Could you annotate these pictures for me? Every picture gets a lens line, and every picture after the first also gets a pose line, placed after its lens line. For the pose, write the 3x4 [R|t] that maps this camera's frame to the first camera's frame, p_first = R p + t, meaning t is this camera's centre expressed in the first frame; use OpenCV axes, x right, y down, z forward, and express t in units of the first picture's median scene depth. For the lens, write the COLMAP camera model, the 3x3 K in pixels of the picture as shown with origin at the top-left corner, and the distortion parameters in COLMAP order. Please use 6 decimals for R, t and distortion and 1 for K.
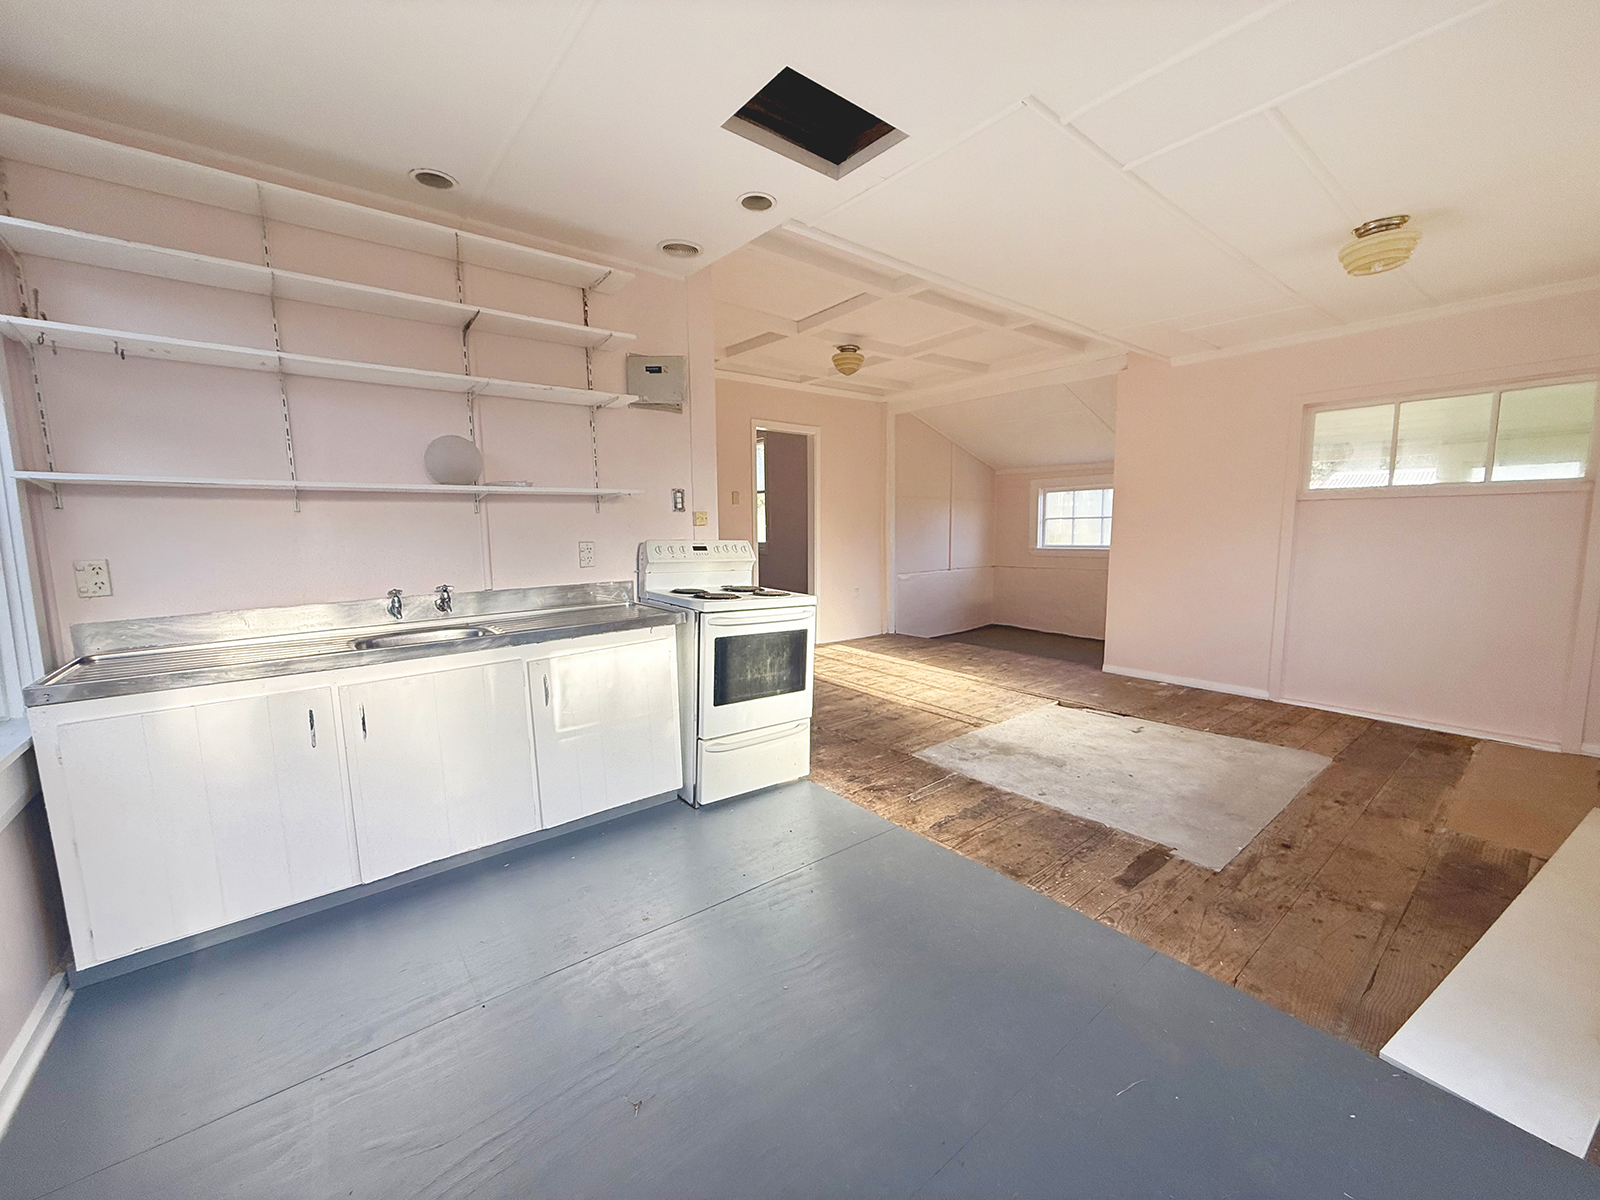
lens RADIAL K [[636.5, 0, 795.1], [0, 636.5, 601.0], [0, 0, 1]] dist [0.001606, 0.000151]
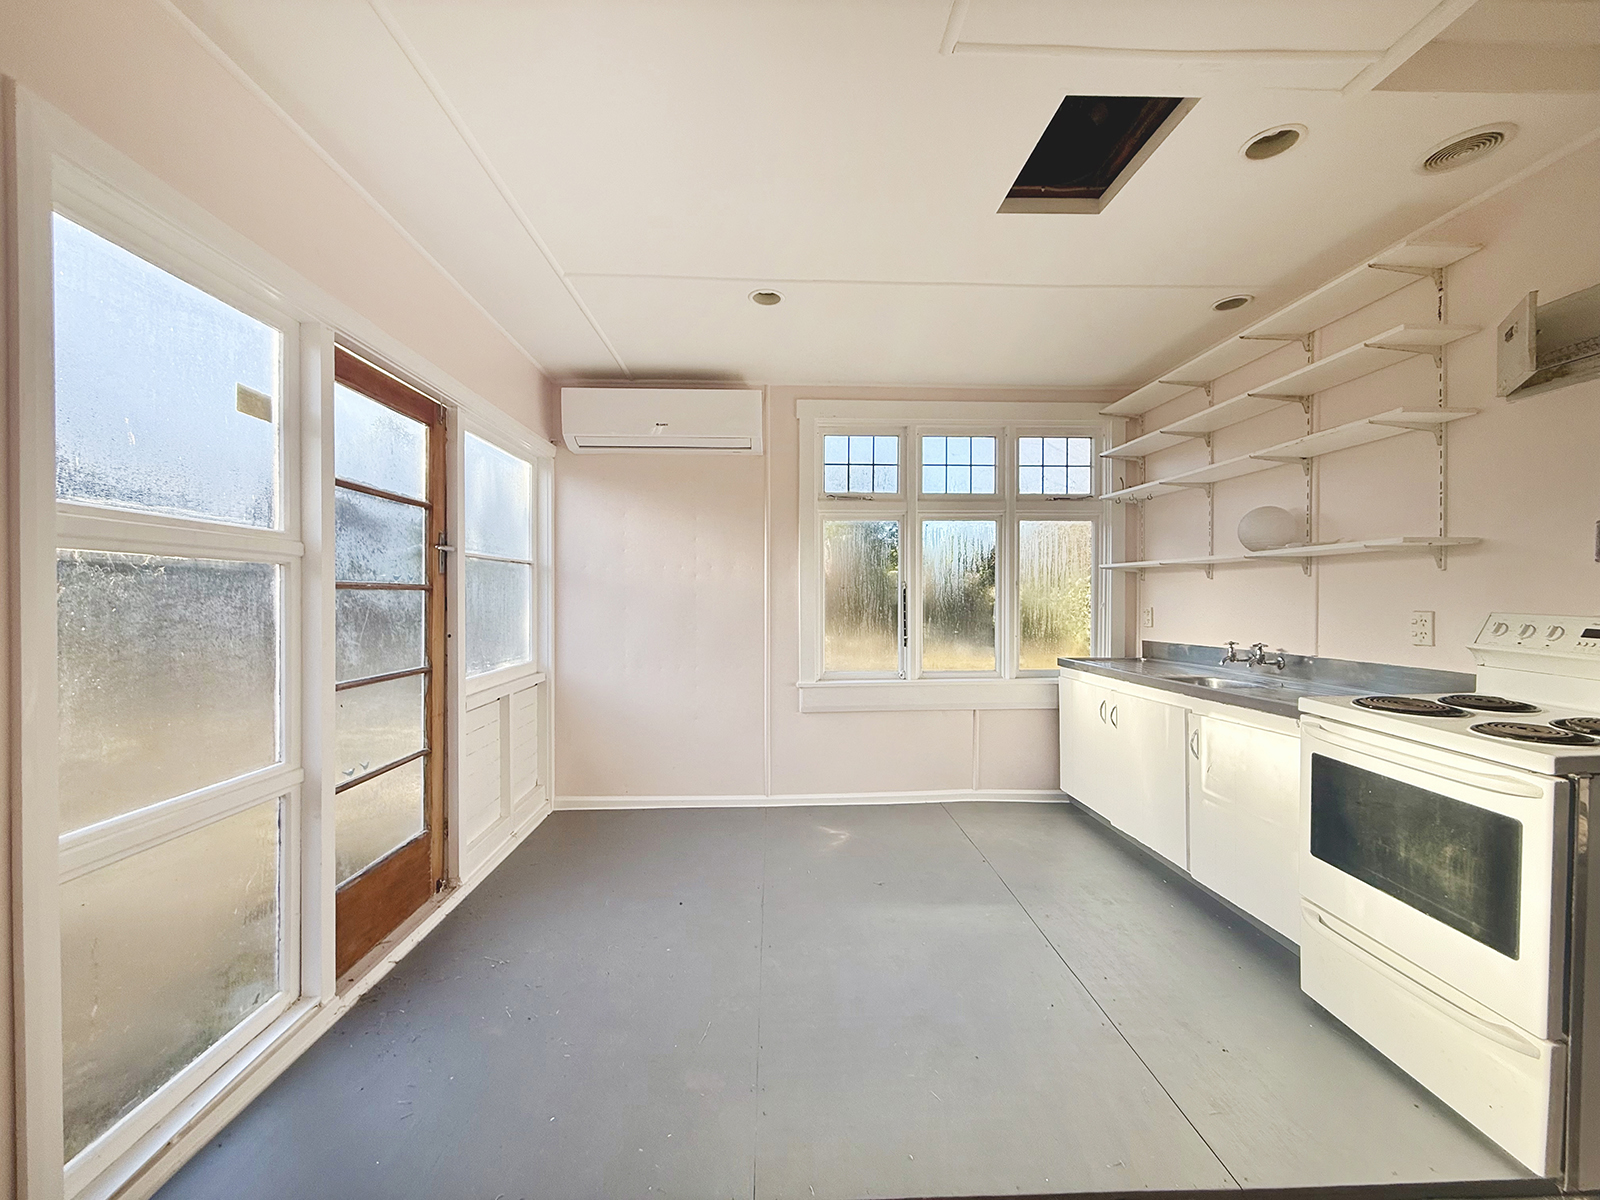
lens RADIAL K [[636.5, 0, 795.1], [0, 636.5, 601.0], [0, 0, 1]] dist [0.001606, 0.000151]
pose [[-0.590639, 0.017156, -0.806753, 0.534117], [-0.093370, 0.991606, 0.089445, -0.080273], [0.801516, 0.128156, -0.584079, 0.662148]]
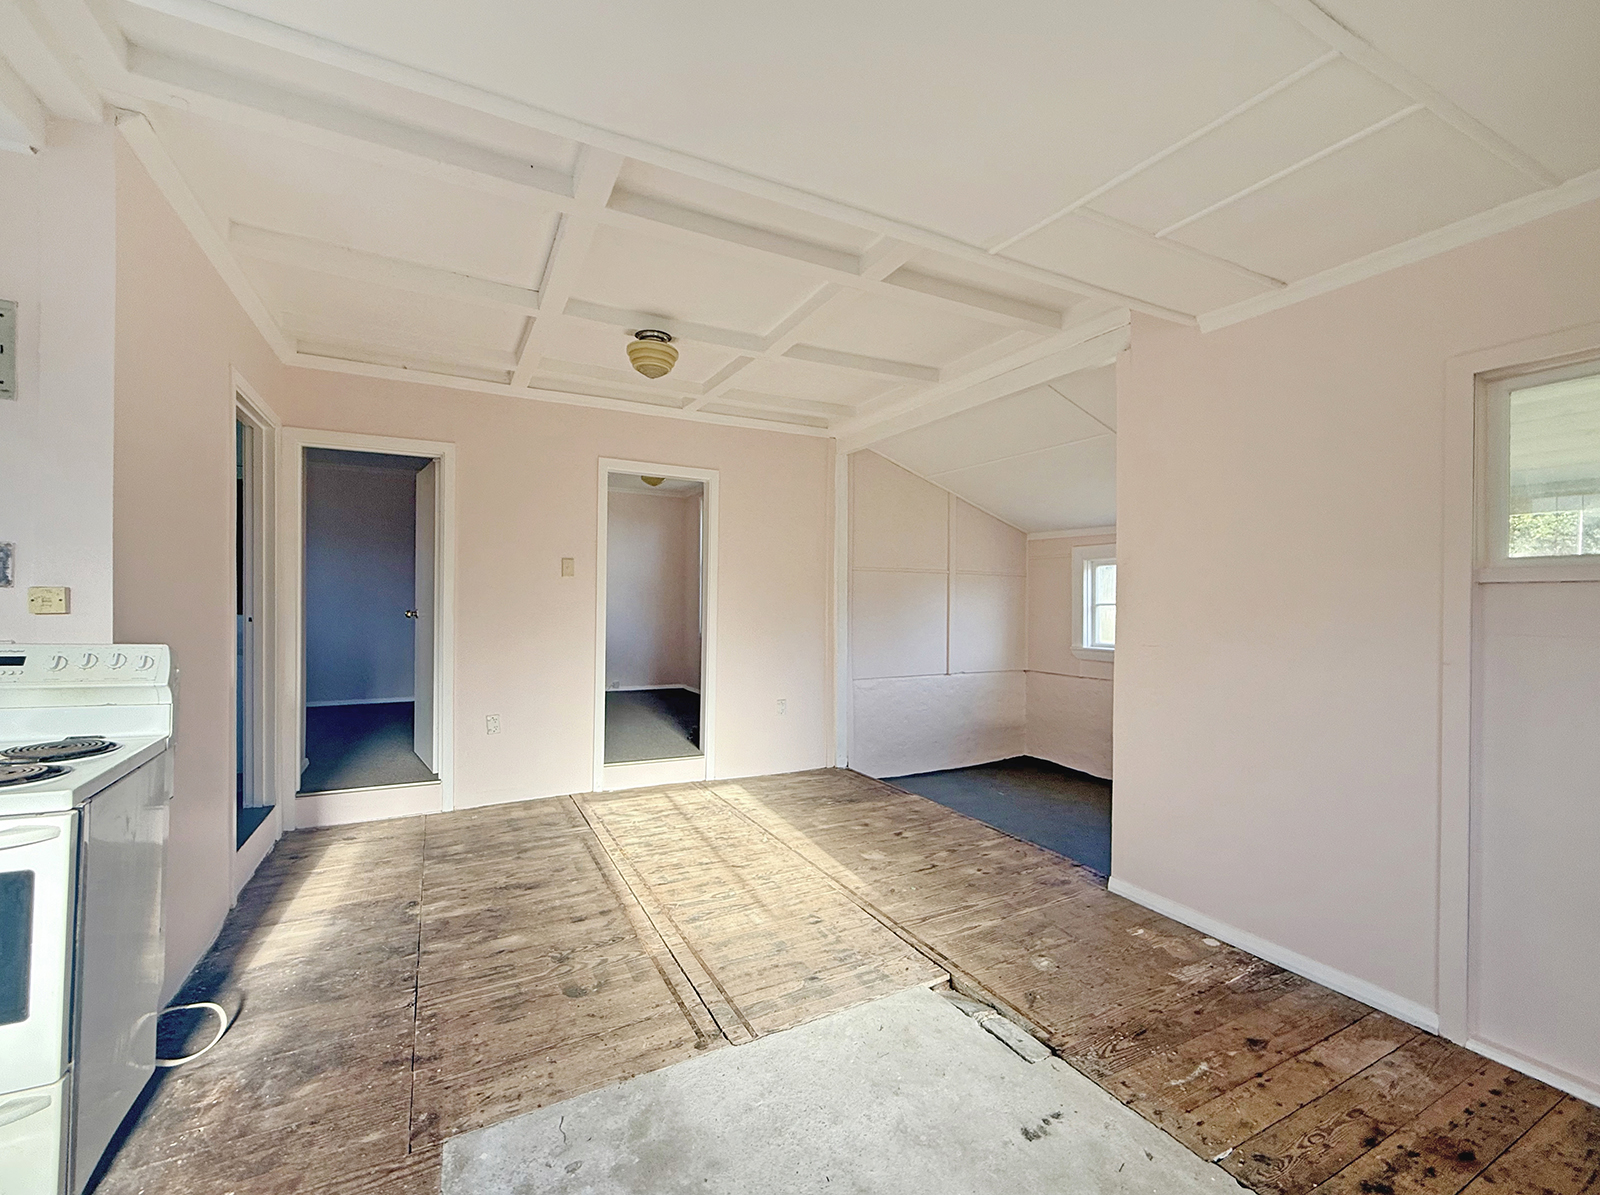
lens RADIAL K [[683.8, 0, 792.9], [0, 683.8, 601.2], [0, 0, 1]] dist [-0.000208, -0.000069]
pose [[0.980843, 0.019791, -0.193794, 0.467519], [-0.042285, 0.992736, -0.112633, -0.080432], [0.190158, 0.118670, 0.974555, 0.504725]]
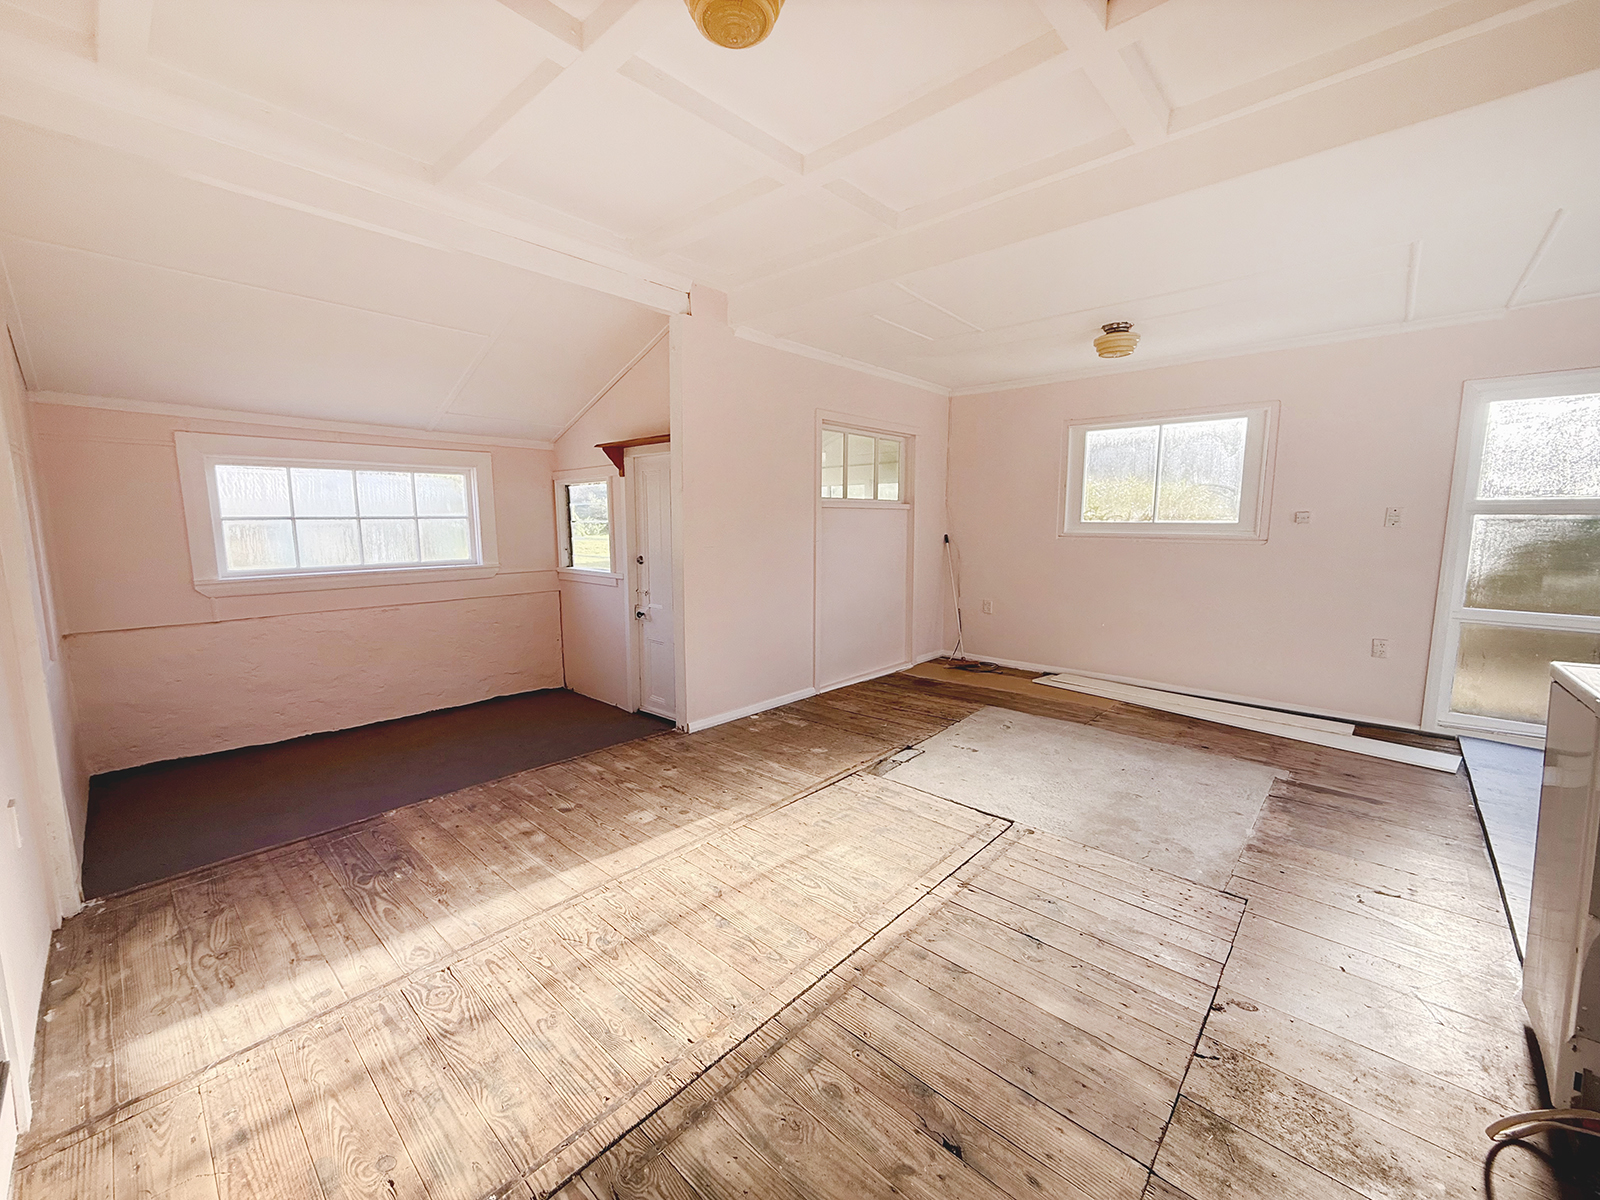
lens RADIAL K [[636.5, 0, 795.1], [0, 636.5, 601.0], [0, 0, 1]] dist [0.001606, 0.000151]
pose [[-0.152599, -0.114736, 0.981605, -0.324975], [0.119061, 0.983870, 0.133510, -0.170601], [-0.981090, 0.137244, -0.136477, 1.370832]]
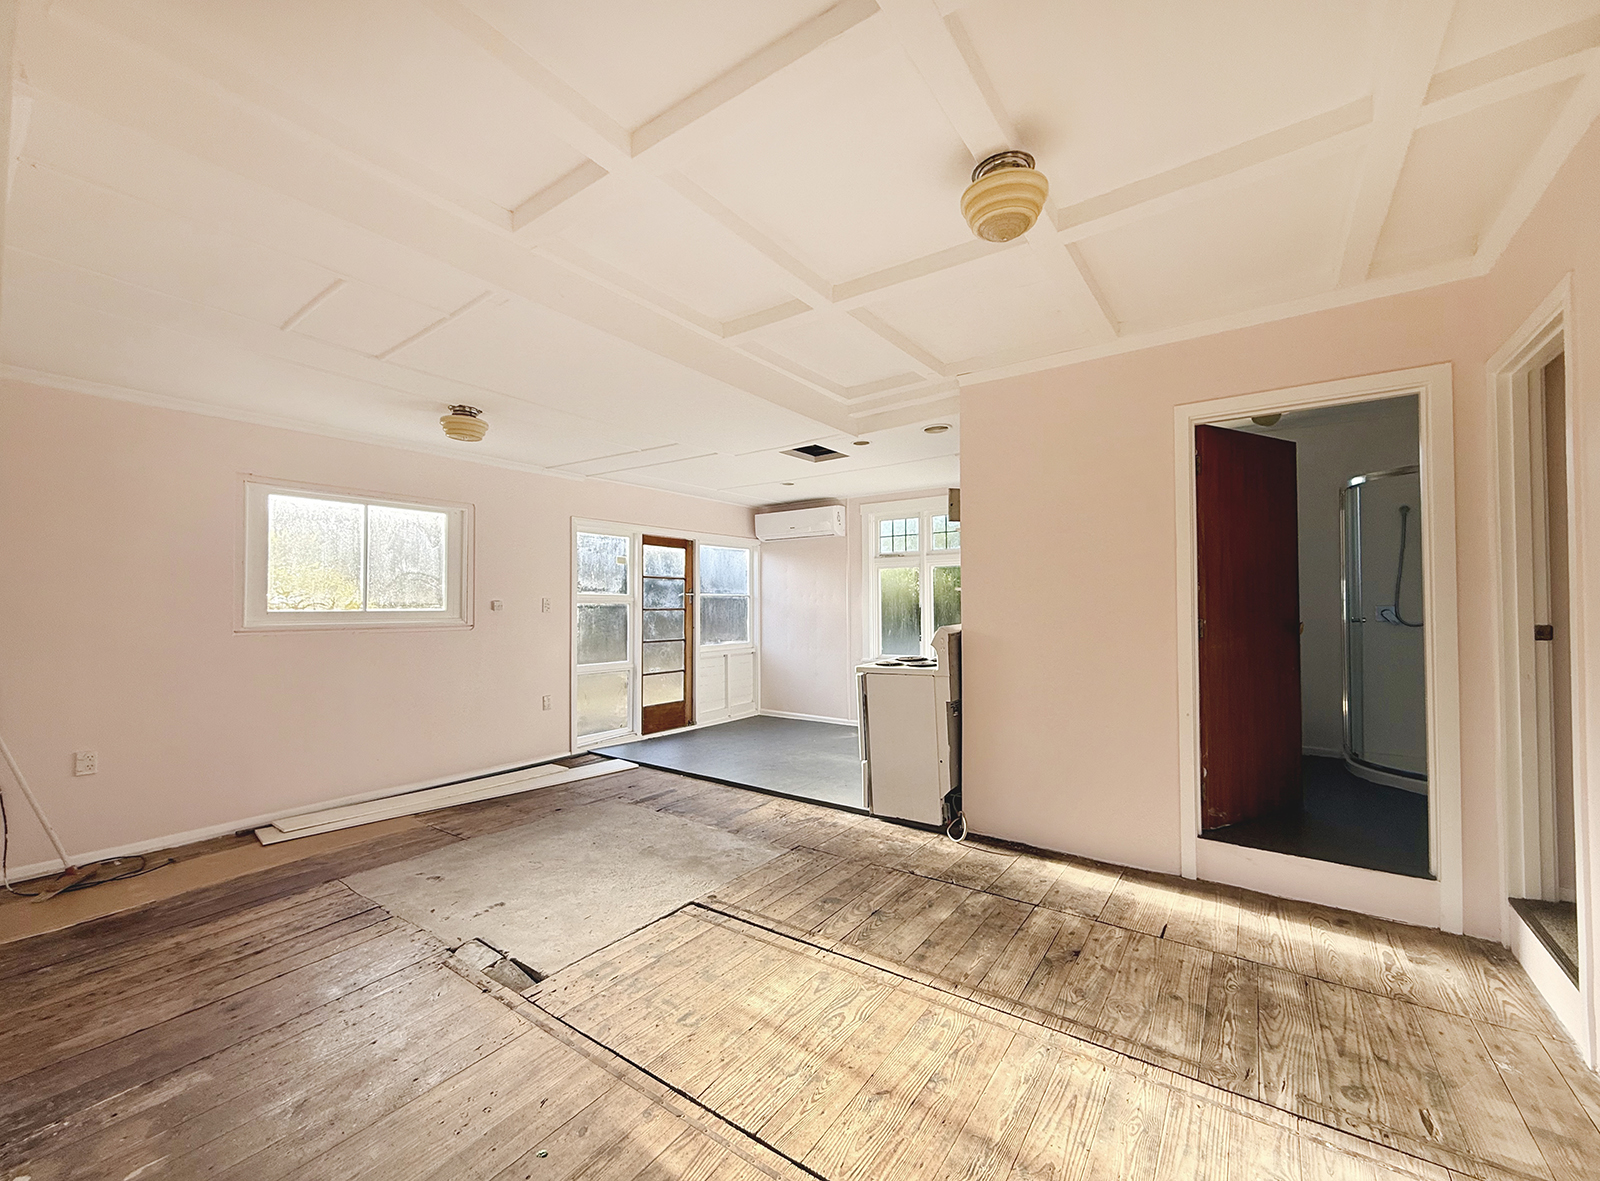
lens RADIAL K [[643.9, 0, 800.0], [0, 643.9, 590.5], [0, 0, 1]] dist [-0.000150, -0.000006]
pose [[-0.961488, 0.007048, -0.274758, 0.408816], [-0.020202, 0.995155, 0.096223, -0.232591], [0.274105, 0.098067, -0.956687, 1.780712]]
